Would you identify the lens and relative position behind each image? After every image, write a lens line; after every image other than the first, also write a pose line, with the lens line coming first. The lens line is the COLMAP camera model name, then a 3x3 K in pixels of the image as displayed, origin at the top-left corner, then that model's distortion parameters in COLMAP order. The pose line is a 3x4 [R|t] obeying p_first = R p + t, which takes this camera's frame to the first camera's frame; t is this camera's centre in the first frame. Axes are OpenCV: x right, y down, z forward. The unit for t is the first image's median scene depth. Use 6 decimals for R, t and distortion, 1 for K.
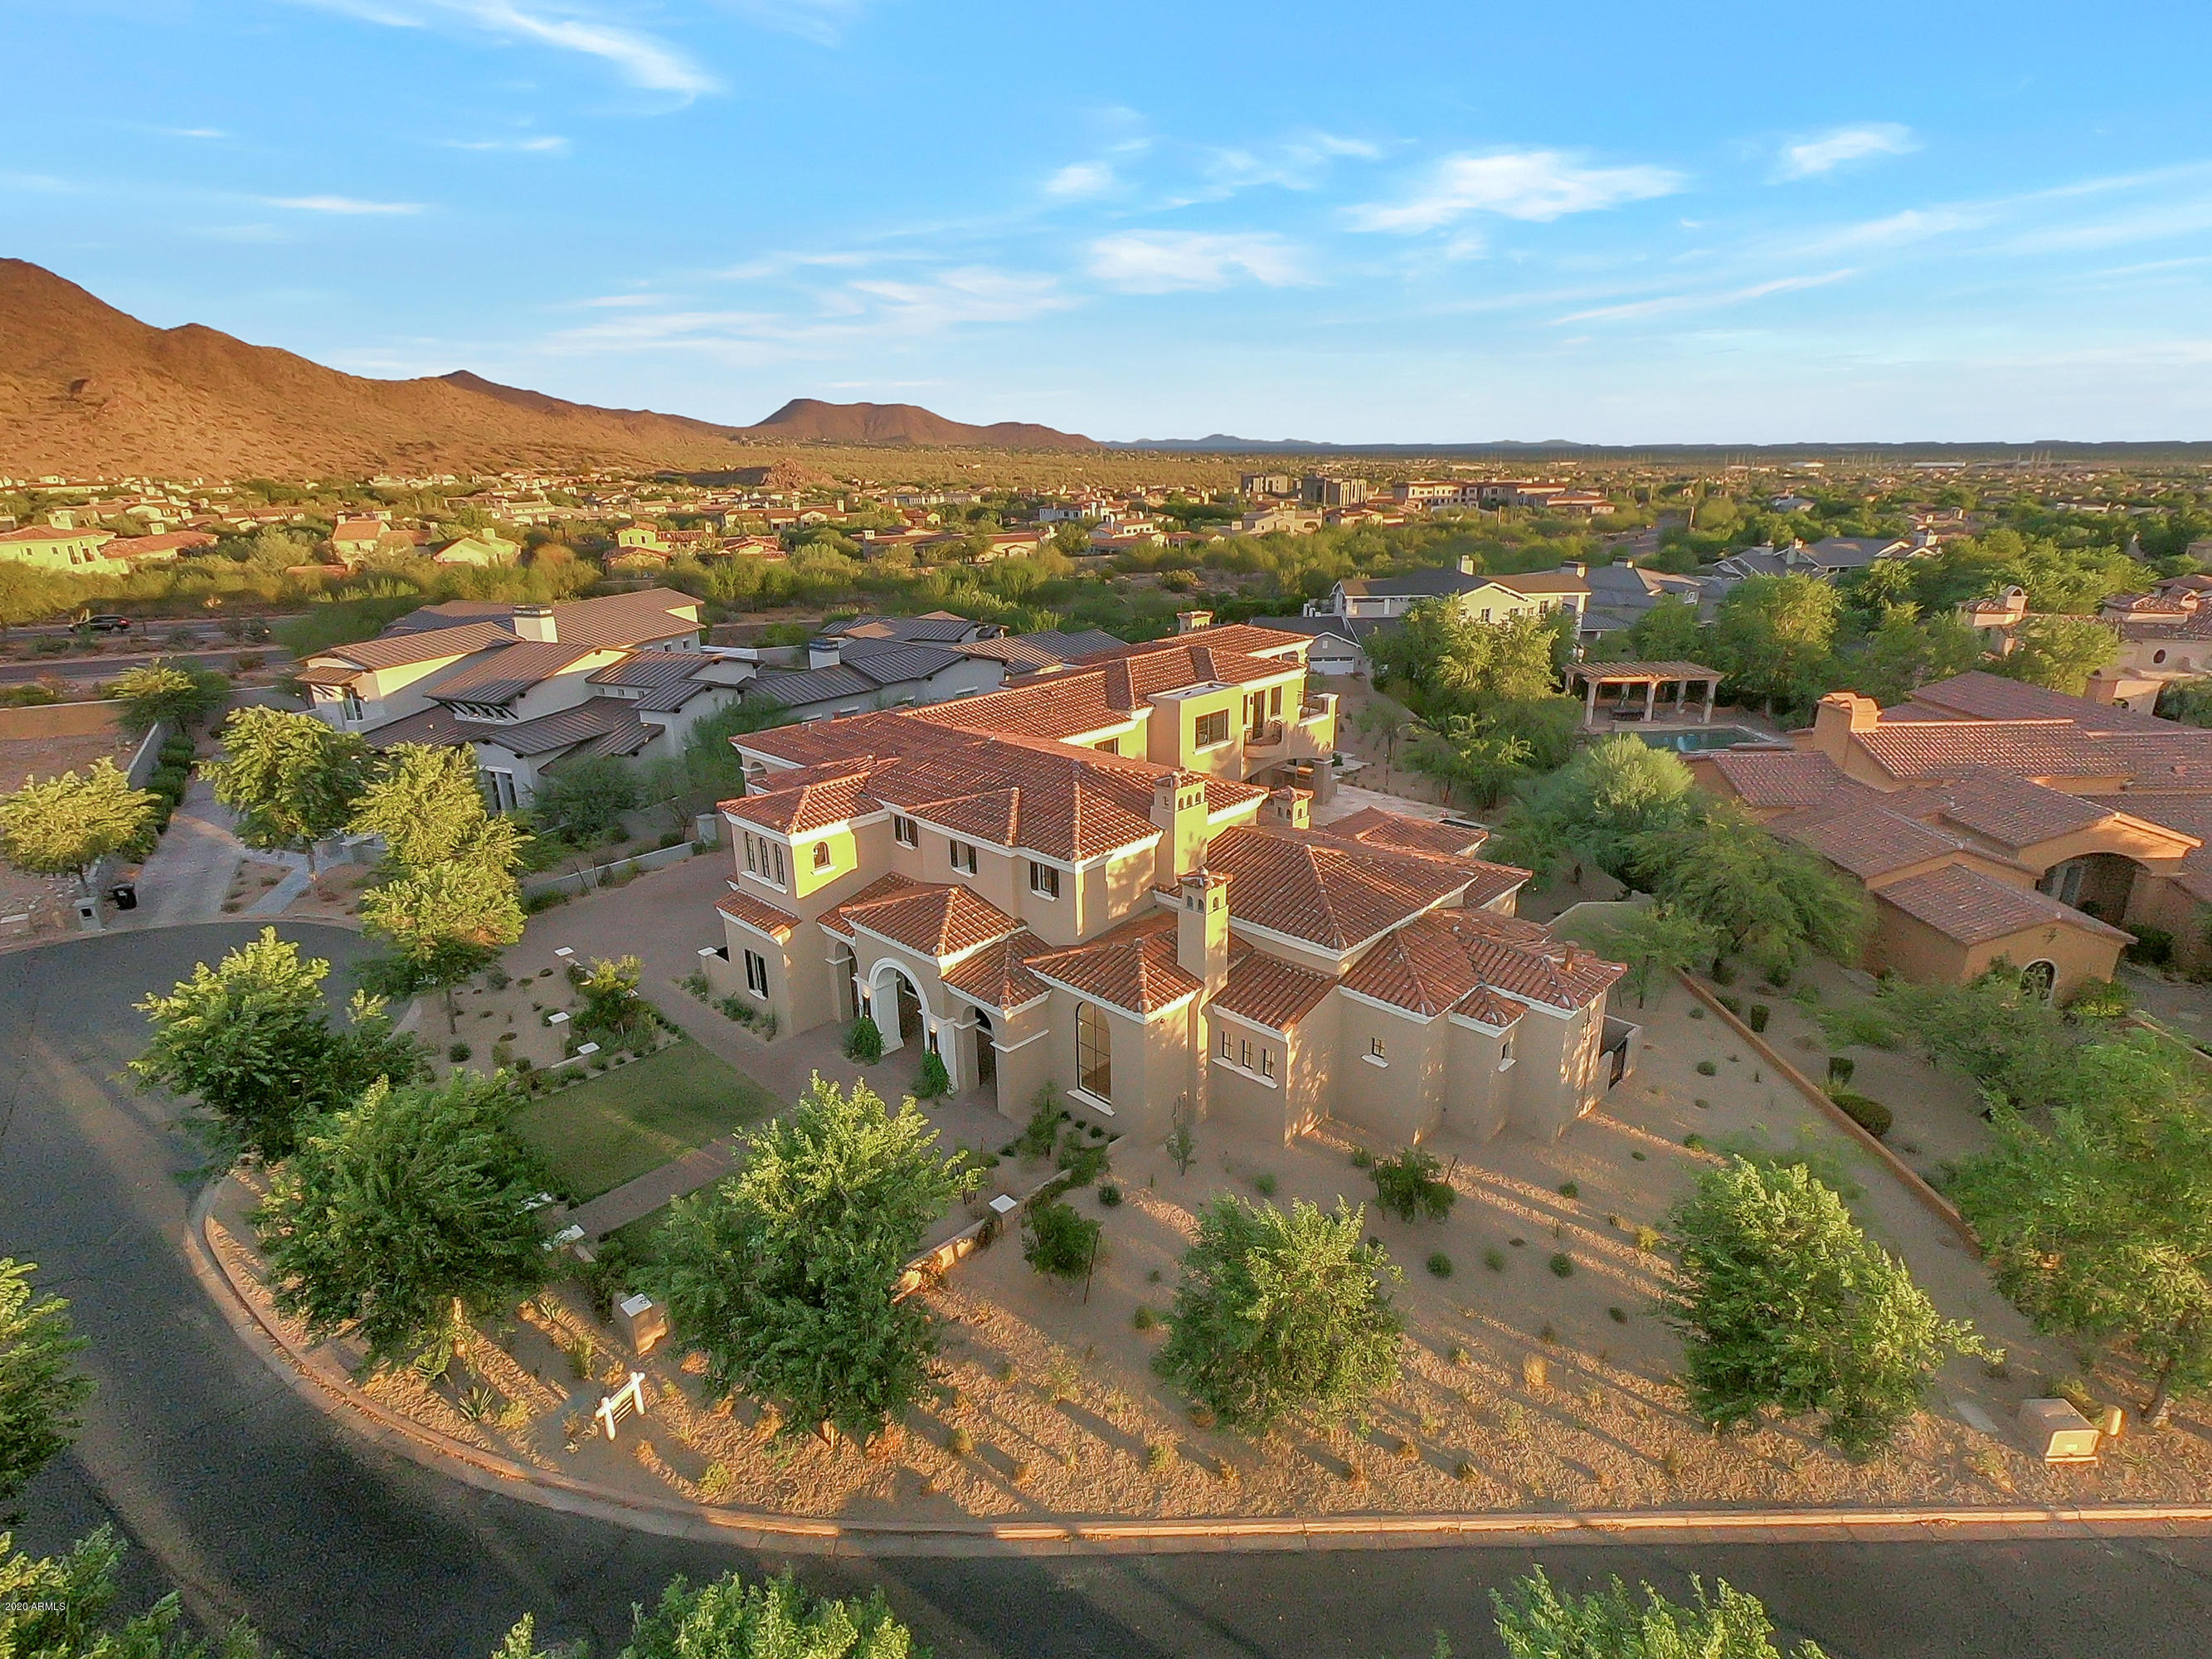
lens RADIAL K [[1139.3, 0, 1106.0], [0, 1139.3, 829.5], [0, 0, 1]] dist [0.010853, -0.003077]
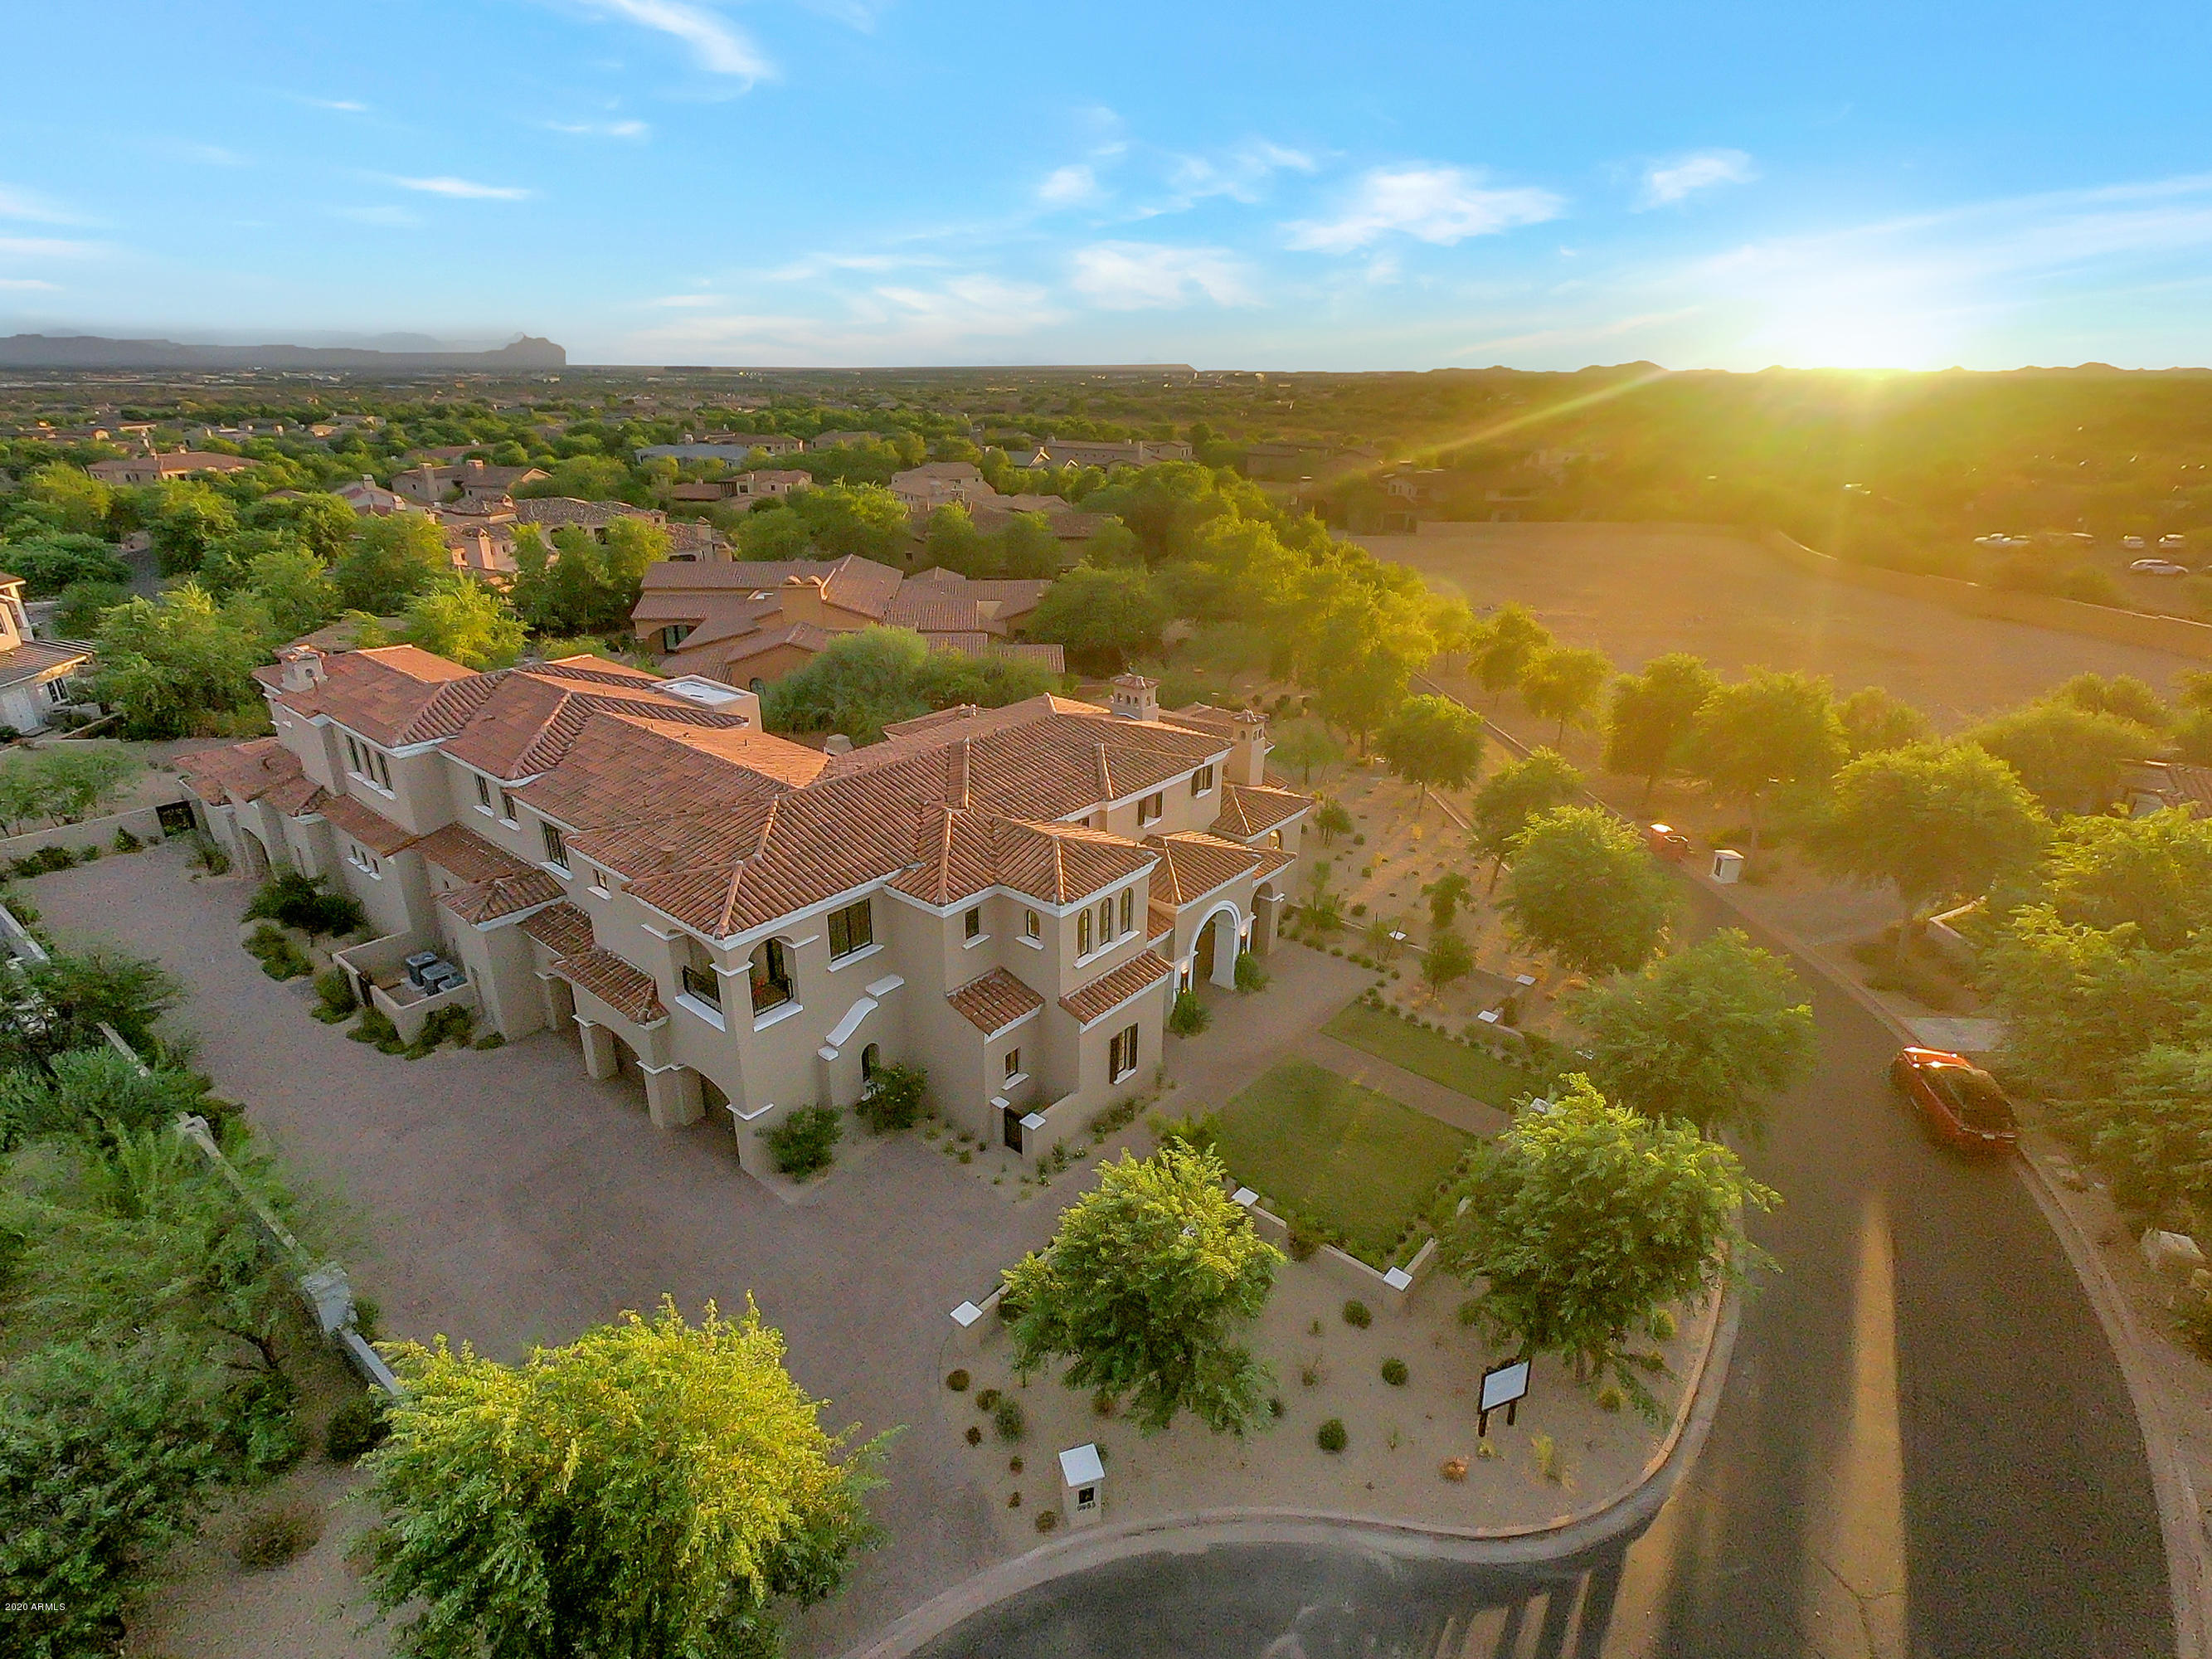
lens RADIAL K [[1139.3, 0, 1106.0], [0, 1139.3, 829.5], [0, 0, 1]] dist [0.010853, -0.003077]
pose [[-0.044470, -0.371905, 0.927205, -0.380167], [0.314735, 0.875644, 0.366319, -0.122336], [-0.948137, 0.308114, 0.078112, 0.333474]]
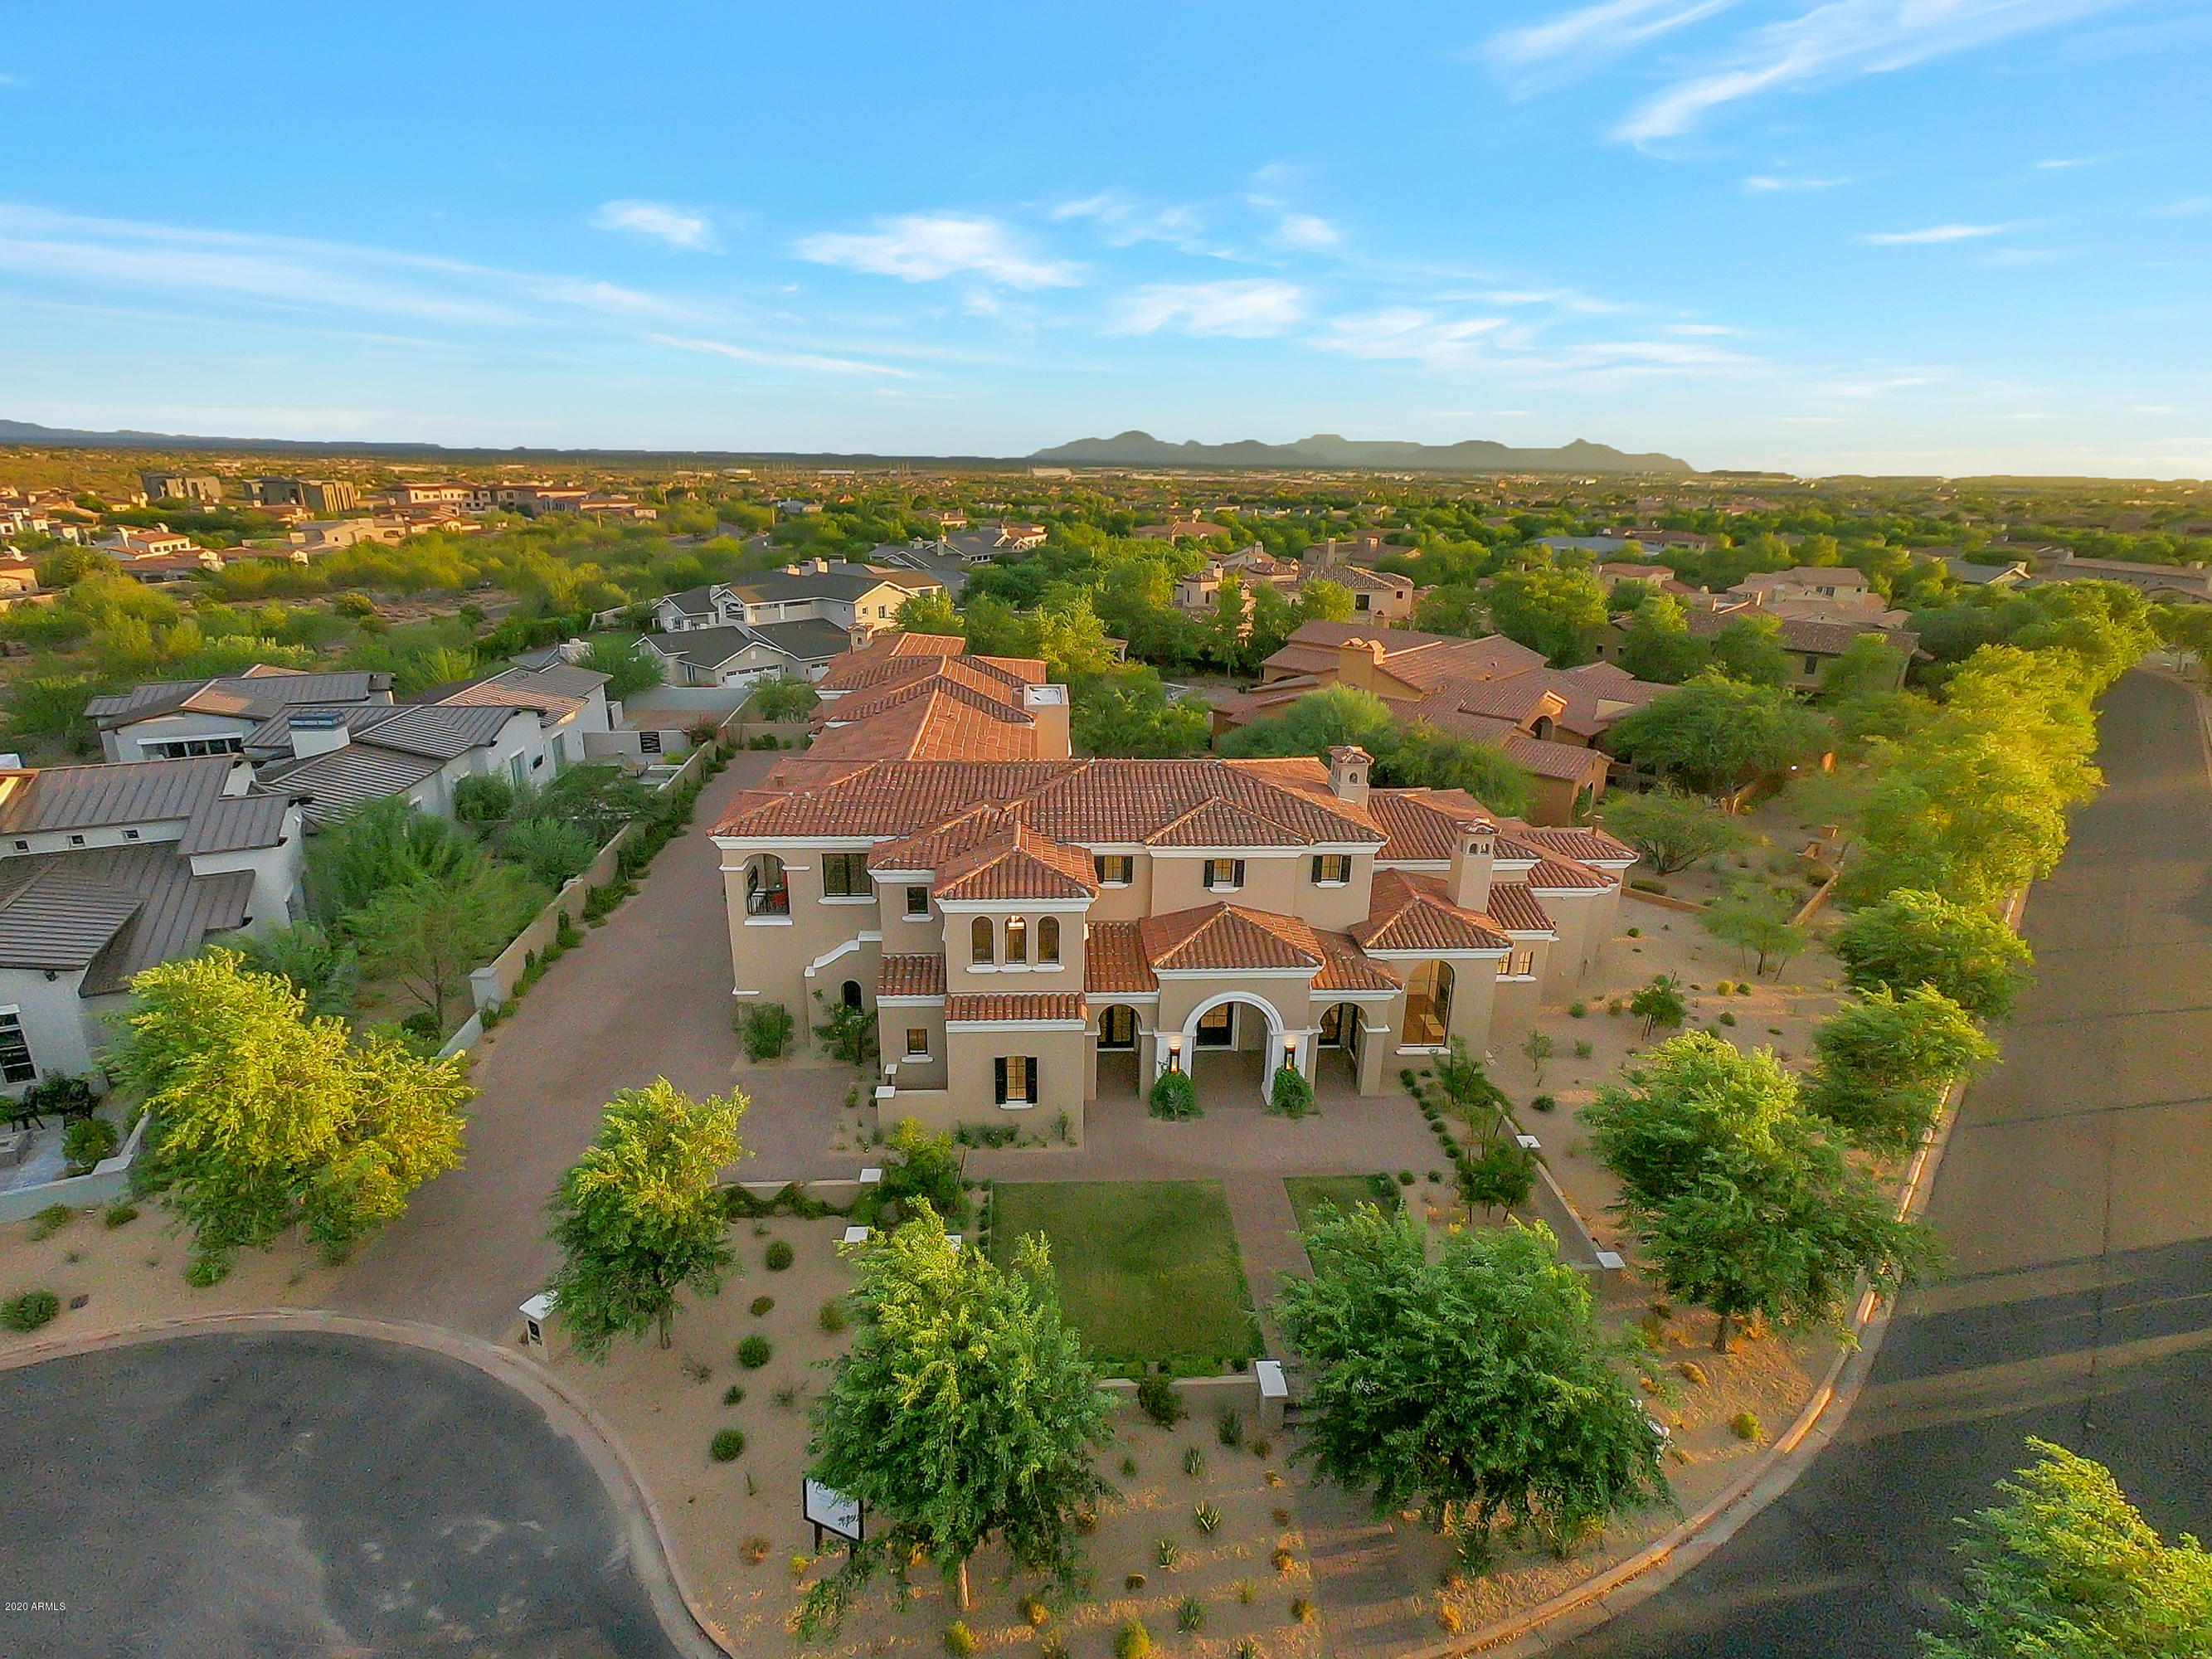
lens RADIAL K [[1139.3, 0, 1106.0], [0, 1139.3, 829.5], [0, 0, 1]] dist [0.010853, -0.003077]
pose [[0.688163, -0.209736, 0.694580, -0.295364], [0.211770, 0.973686, 0.084202, -0.039226], [-0.693963, 0.089146, 0.714470, 0.131401]]
